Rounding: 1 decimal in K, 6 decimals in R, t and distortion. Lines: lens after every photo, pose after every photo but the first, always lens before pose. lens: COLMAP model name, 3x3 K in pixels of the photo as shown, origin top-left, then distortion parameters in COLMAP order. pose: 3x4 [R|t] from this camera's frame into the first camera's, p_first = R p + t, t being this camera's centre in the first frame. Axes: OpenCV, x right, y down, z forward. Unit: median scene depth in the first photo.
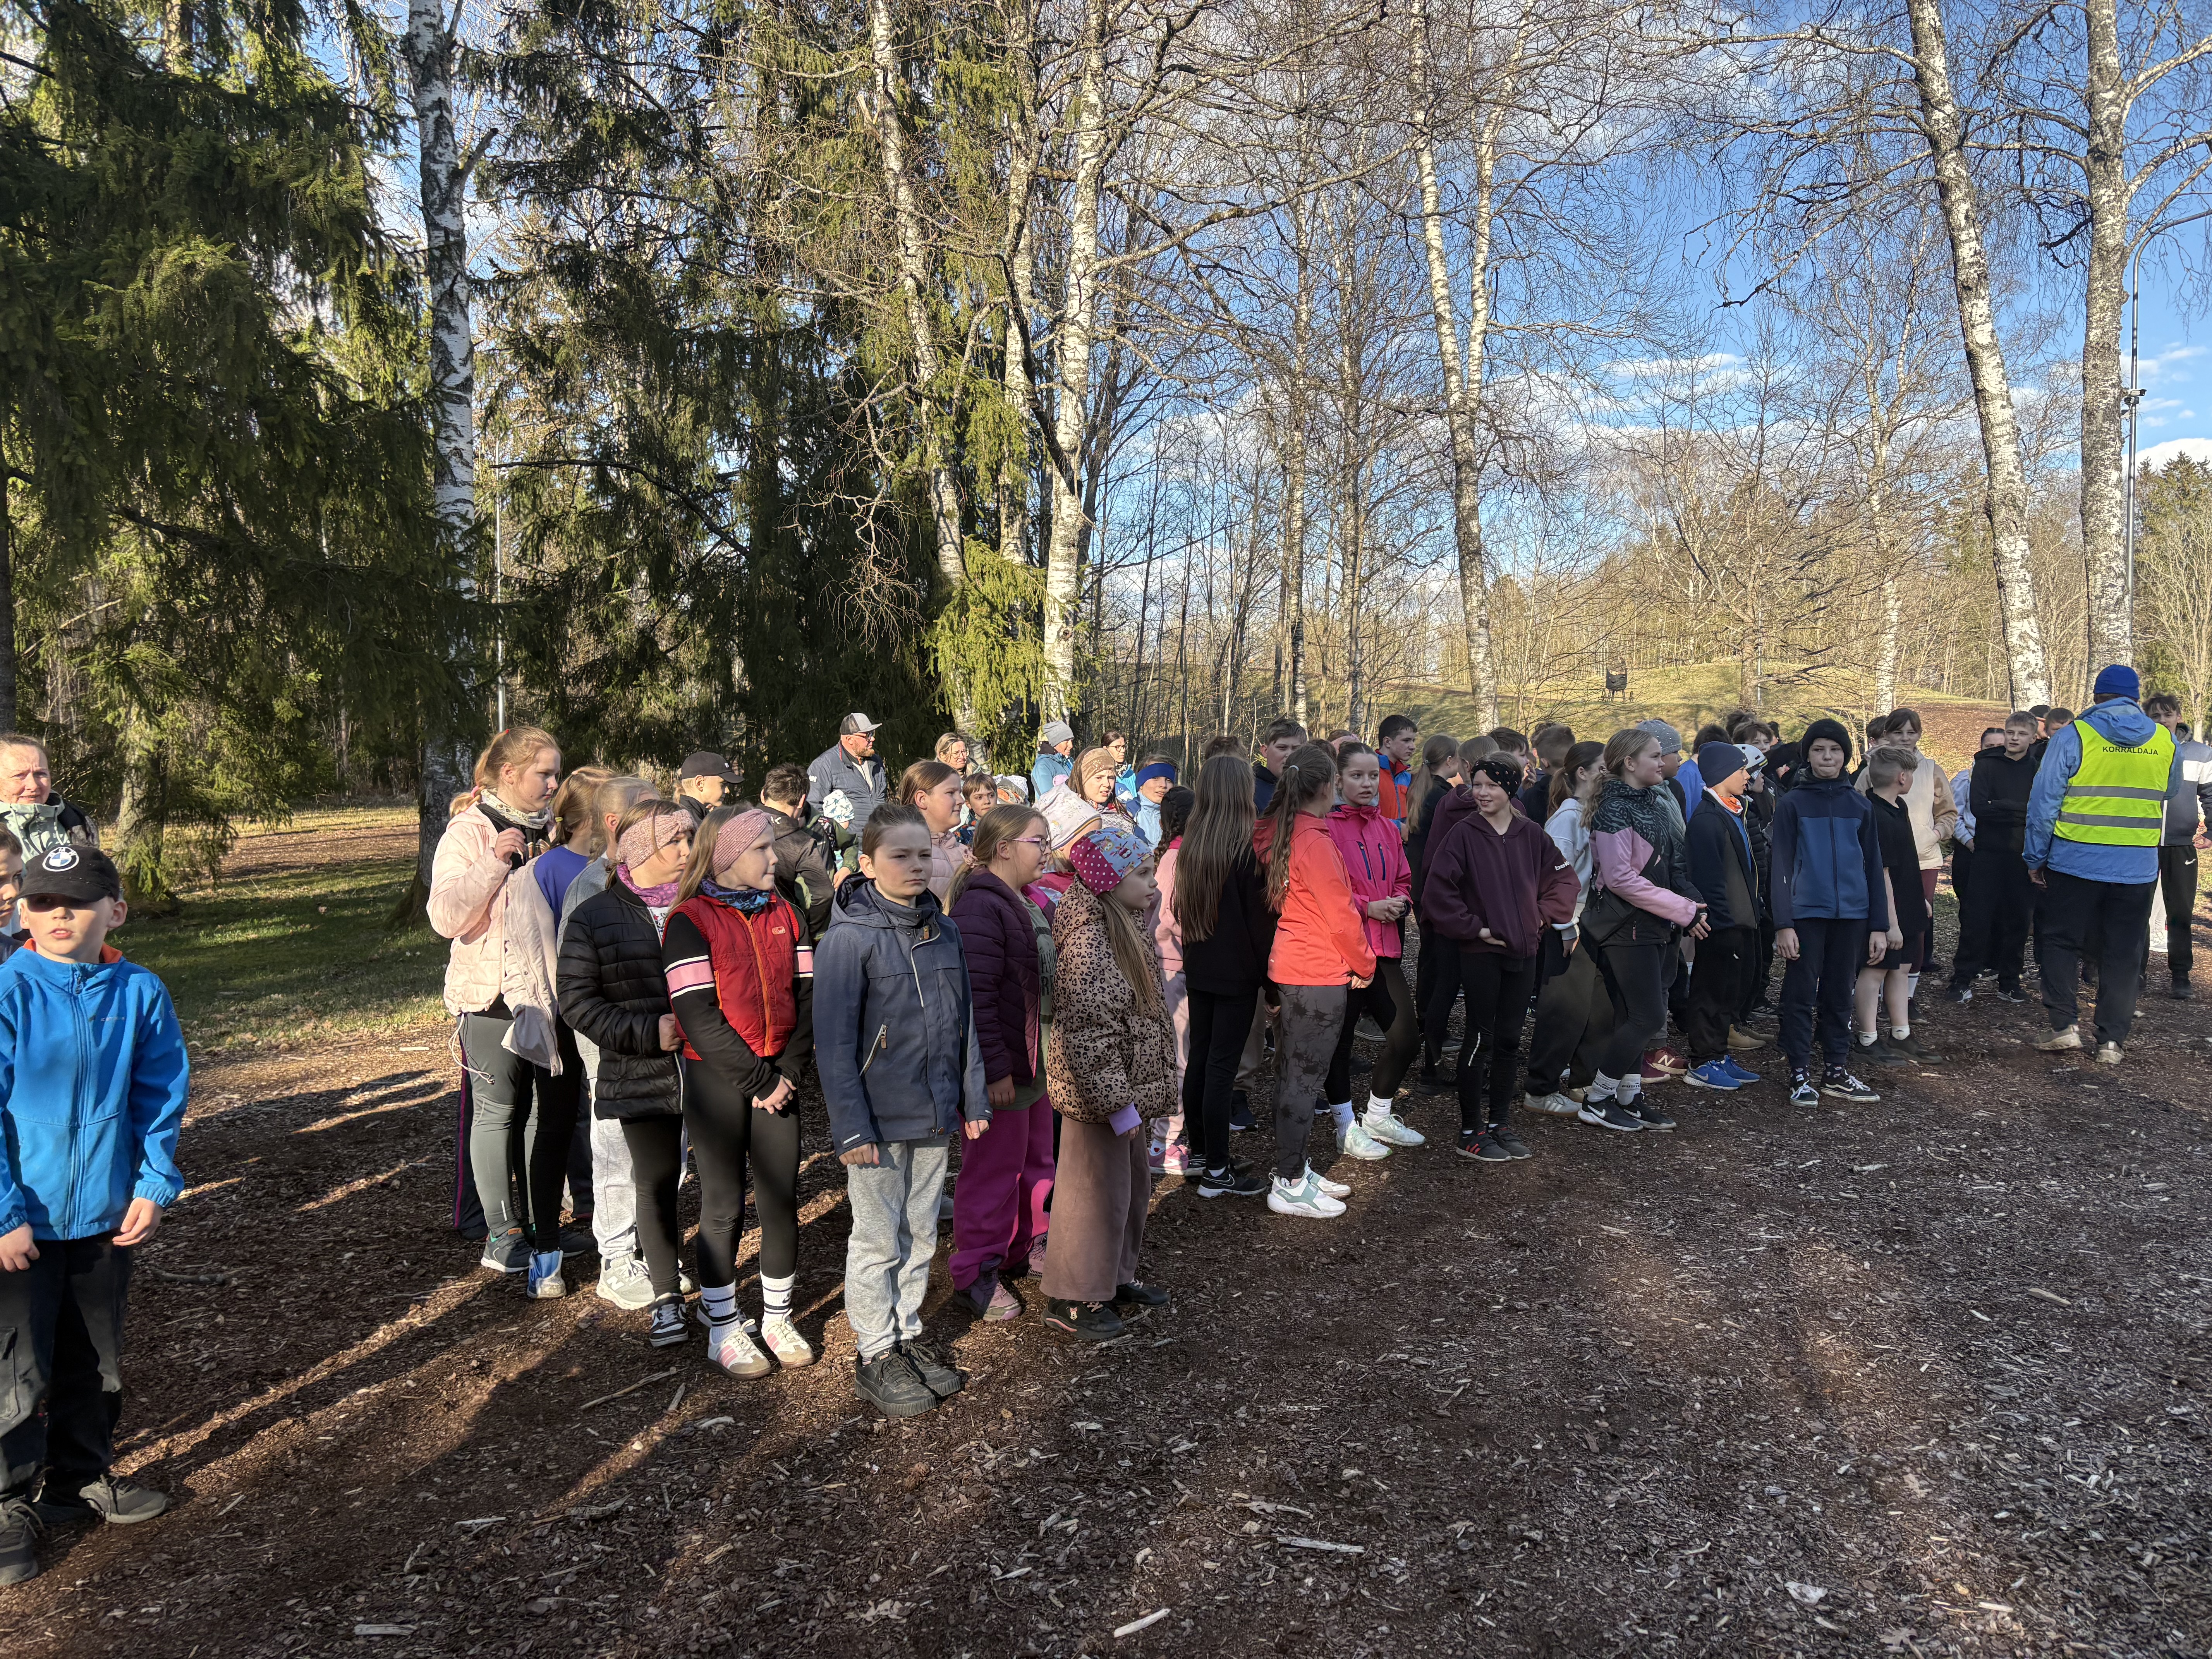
lens RADIAL K [[1670.9, 0, 1124.5], [0, 1670.9, 829.0], [0, 0, 1]] dist [0.048701, -0.049972]
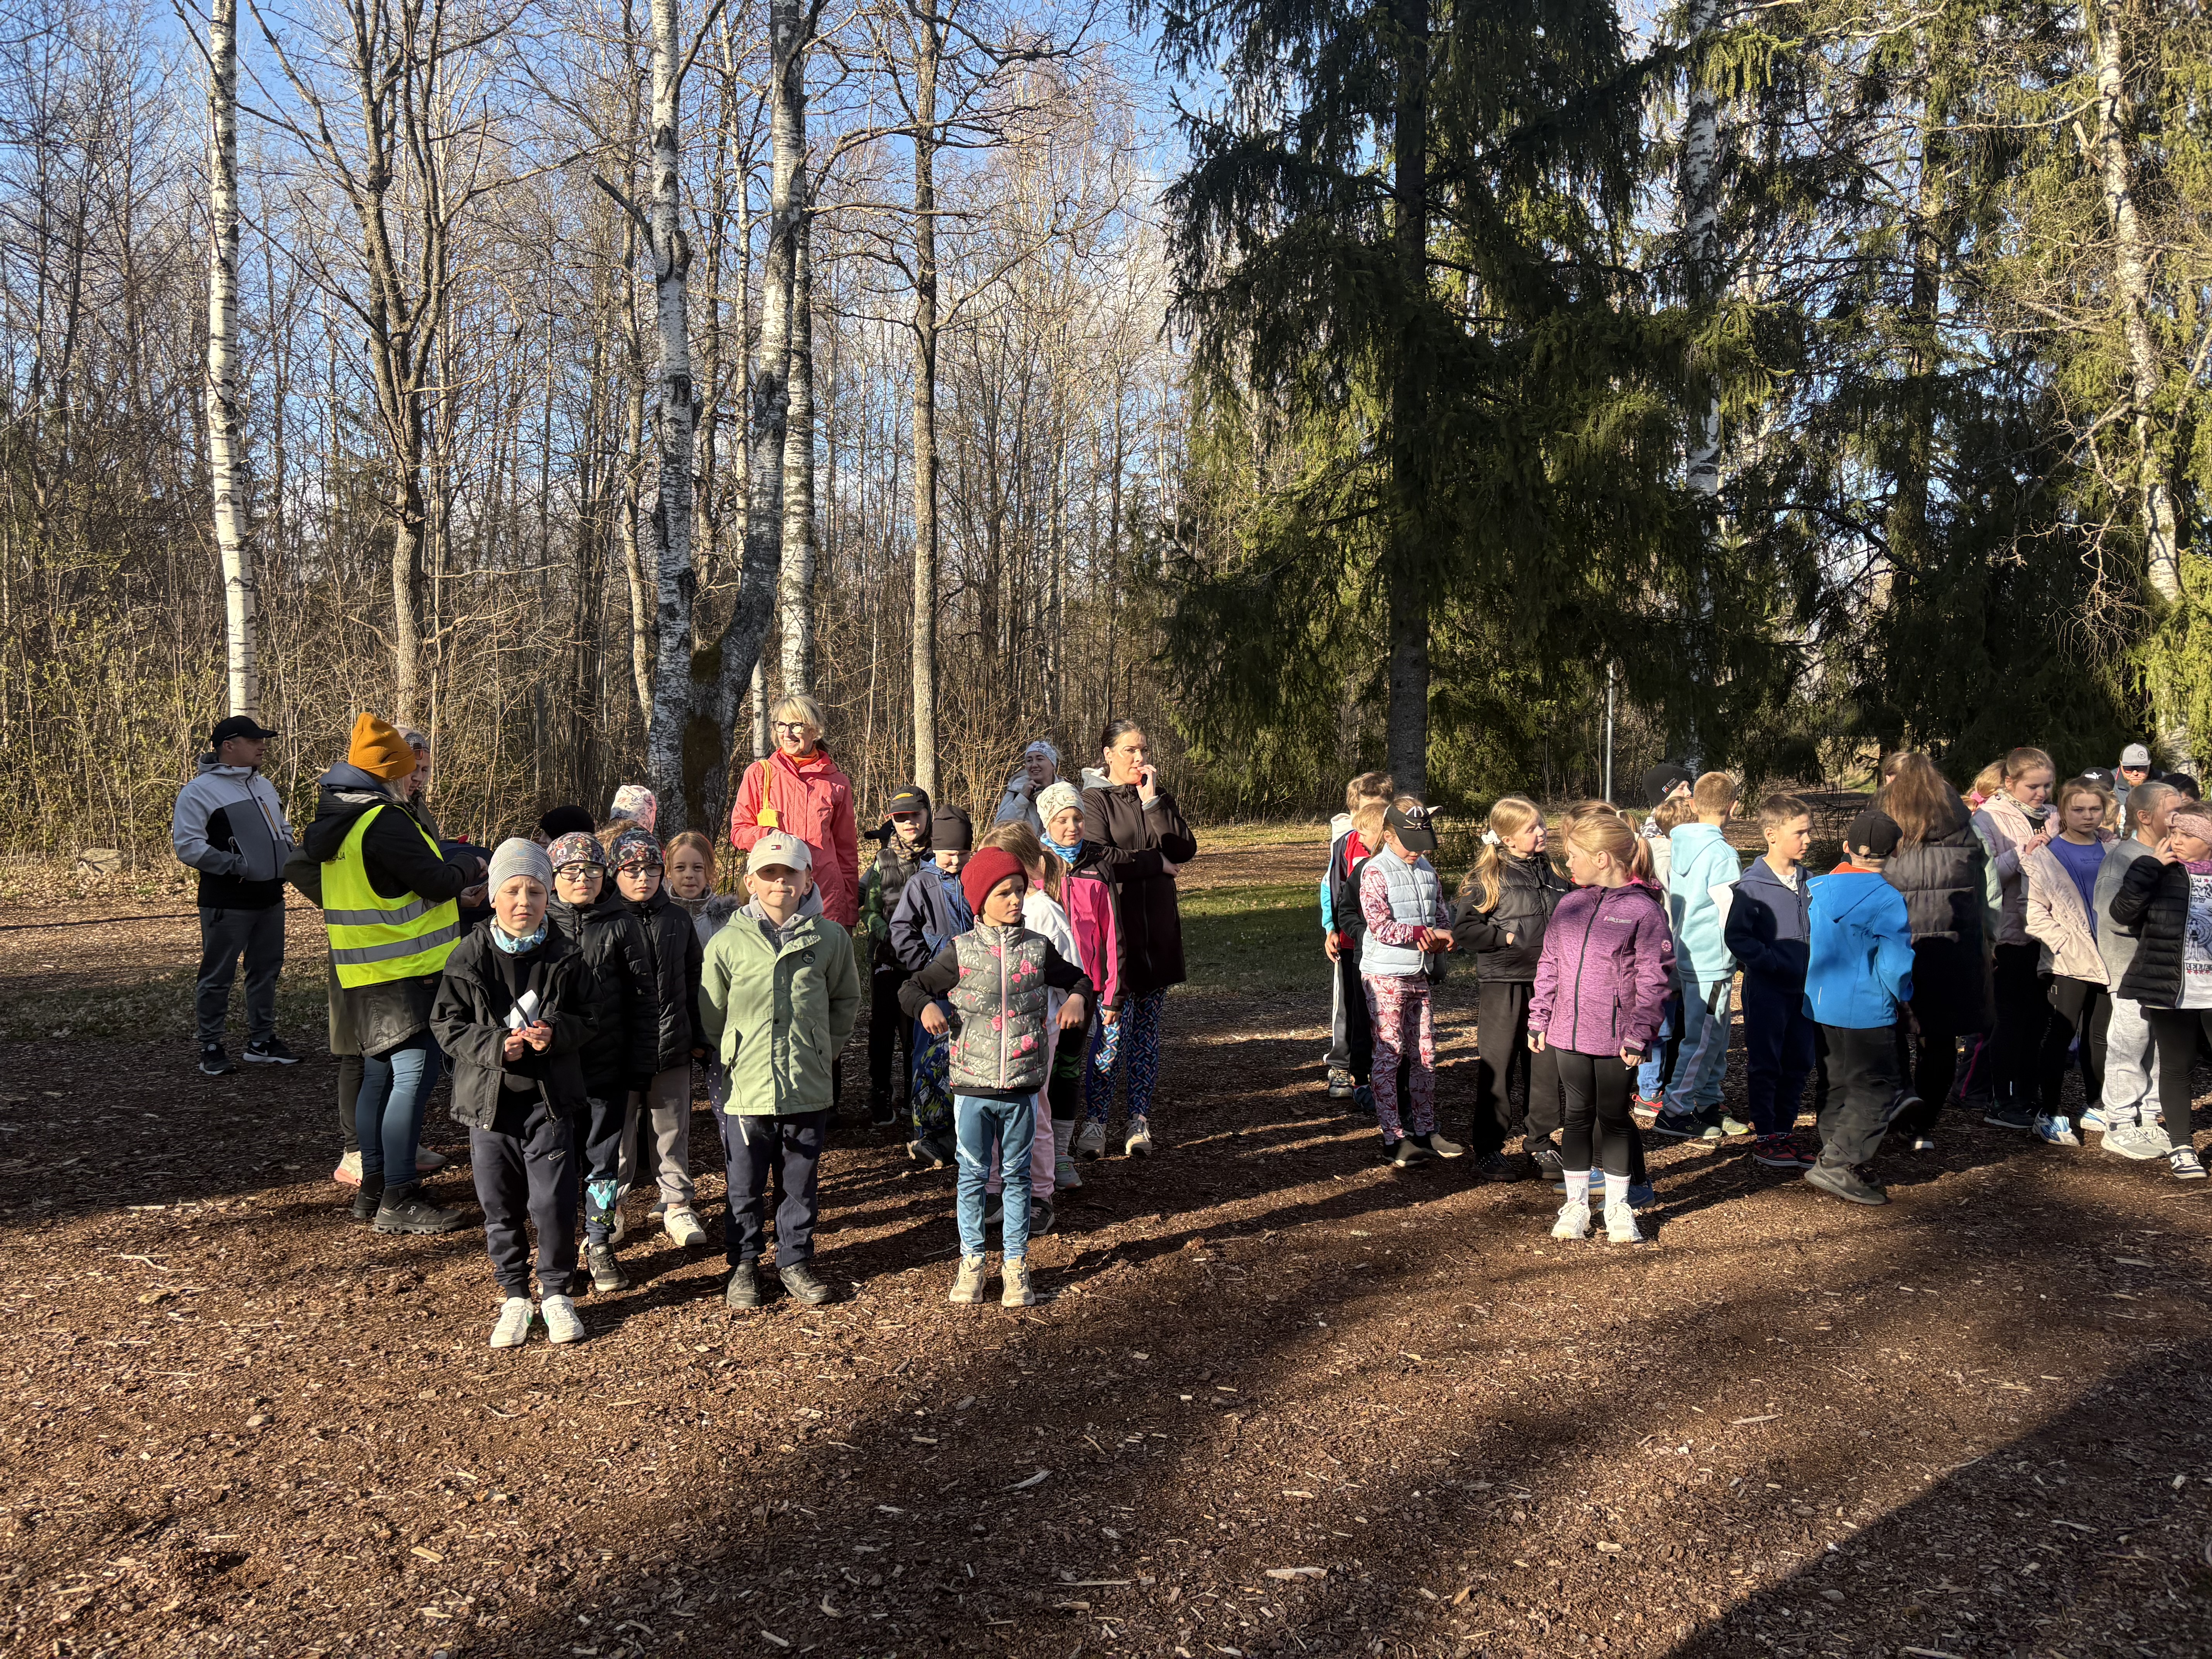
lens RADIAL K [[1670.9, 0, 1099.2], [0, 1670.9, 824.6], [0, 0, 1]] dist [0.048701, -0.049972]
pose [[0.826272, 0.036096, -0.562114, -0.057291], [-0.040762, 0.999160, 0.004243, 0.006990], [0.561795, 0.019407, 0.827049, -0.172218]]
